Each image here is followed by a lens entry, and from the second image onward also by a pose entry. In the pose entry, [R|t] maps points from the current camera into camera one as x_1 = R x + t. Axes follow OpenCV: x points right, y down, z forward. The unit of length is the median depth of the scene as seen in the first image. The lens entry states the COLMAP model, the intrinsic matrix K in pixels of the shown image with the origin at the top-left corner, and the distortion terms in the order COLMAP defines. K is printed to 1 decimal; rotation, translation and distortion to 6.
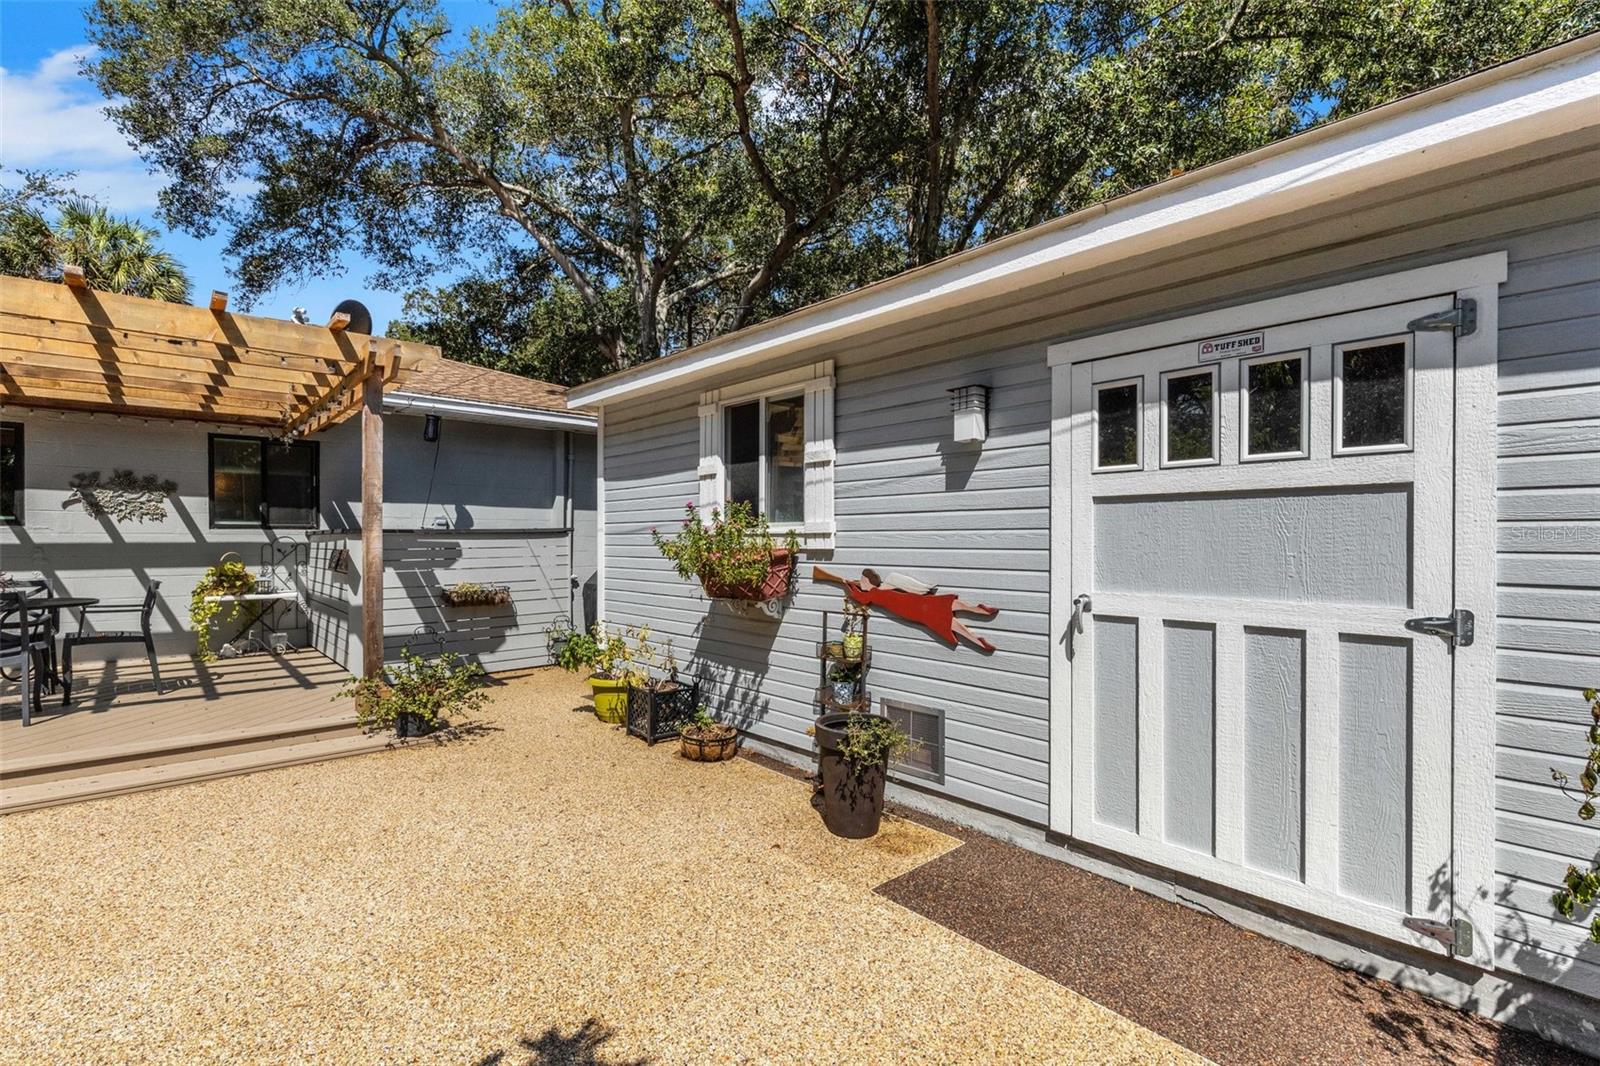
lens RADIAL K [[737.1, 0, 790.3], [0, 737.1, 537.5], [0, 0, 1]] dist [0.024185, 0.000281]
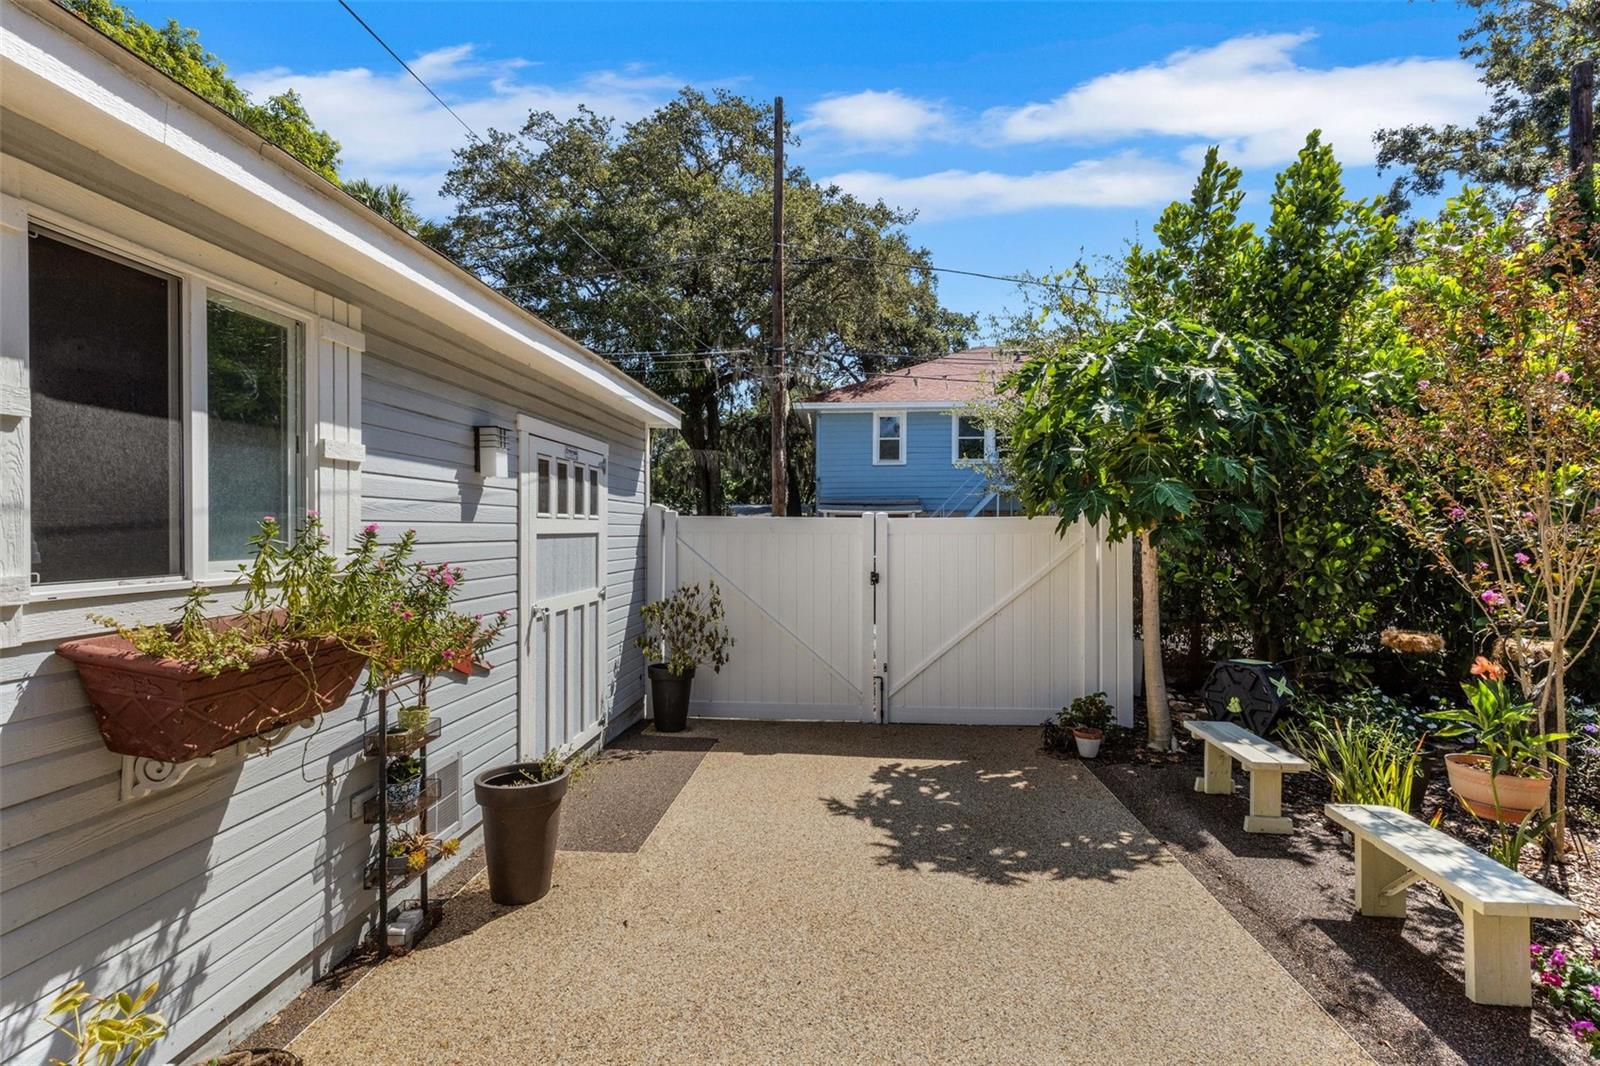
lens RADIAL K [[730.4, 0, 815.8], [0, 730.4, 534.0], [0, 0, 1]] dist [0.009019, -0.000130]
pose [[-0.699397, -0.002242, 0.714730, -0.807438], [0.001278, 0.999990, 0.004387, -0.051028], [-0.714732, 0.003982, -0.699387, 1.362774]]
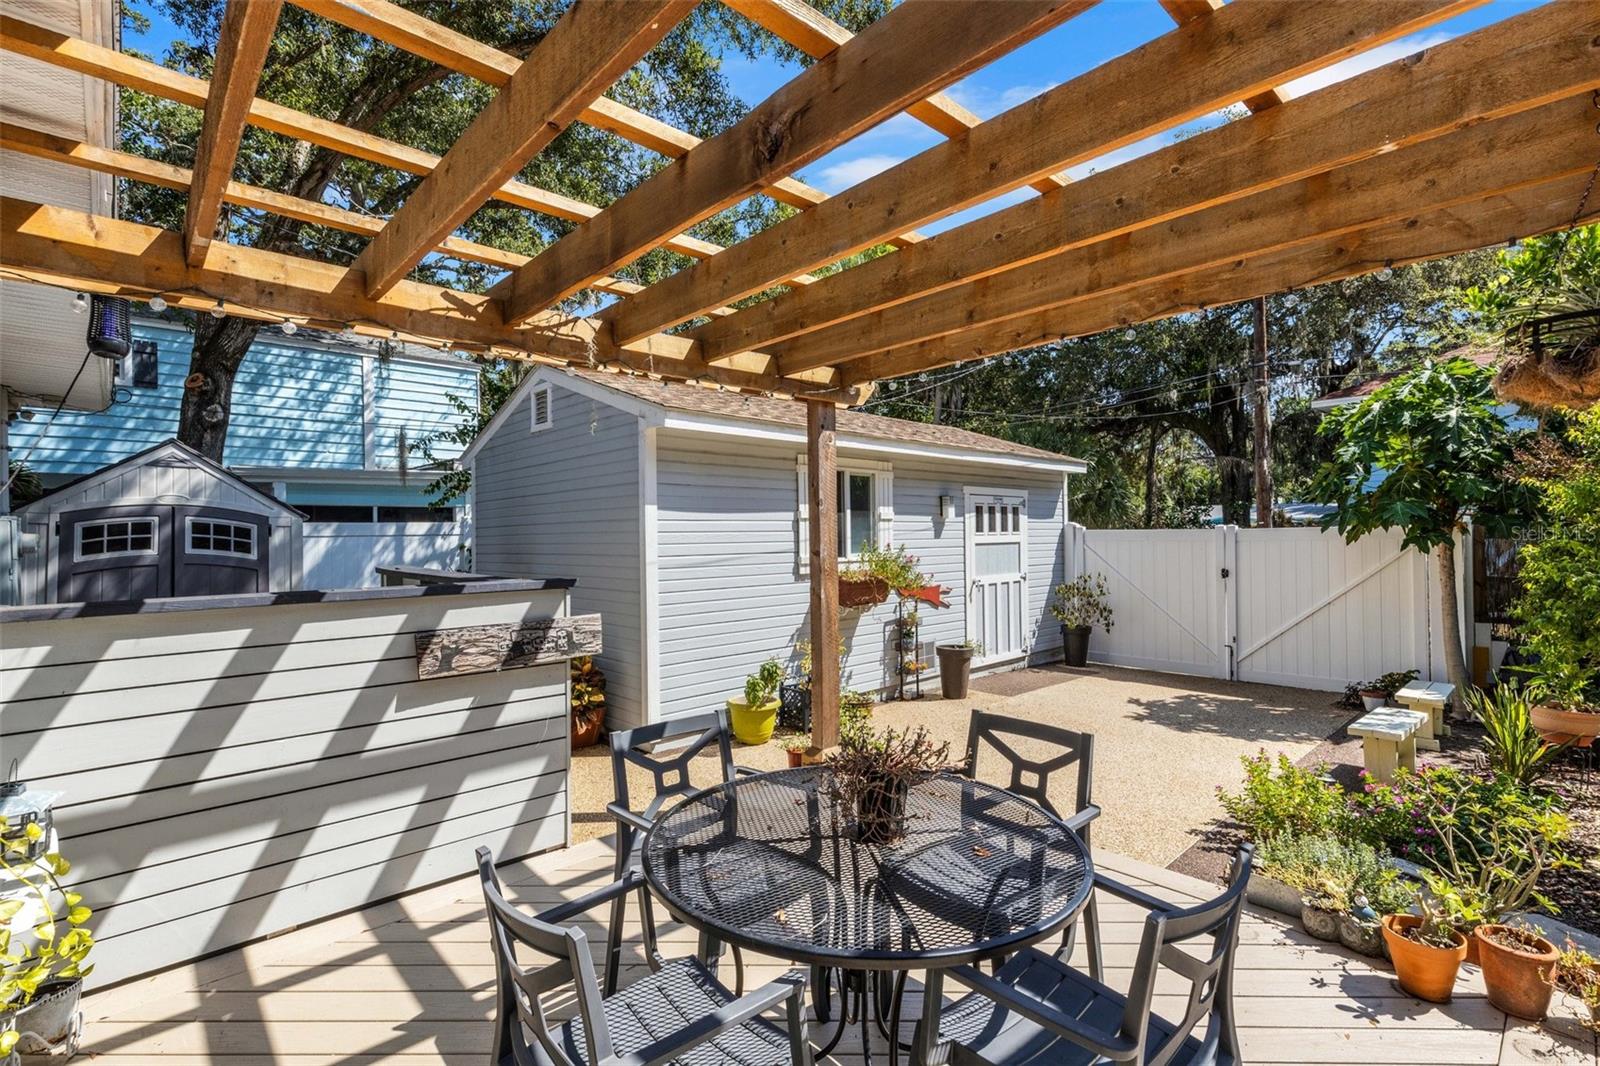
lens RADIAL K [[747.5, 0, 820.2], [0, 747.5, 527.7], [0, 0, 1]] dist [-0.000638, 0.000042]
pose [[-0.048195, 0.015726, 0.998714, -2.043570], [0.013114, 0.999800, -0.015110, -0.067078], [-0.998752, 0.012369, -0.048391, 1.477081]]
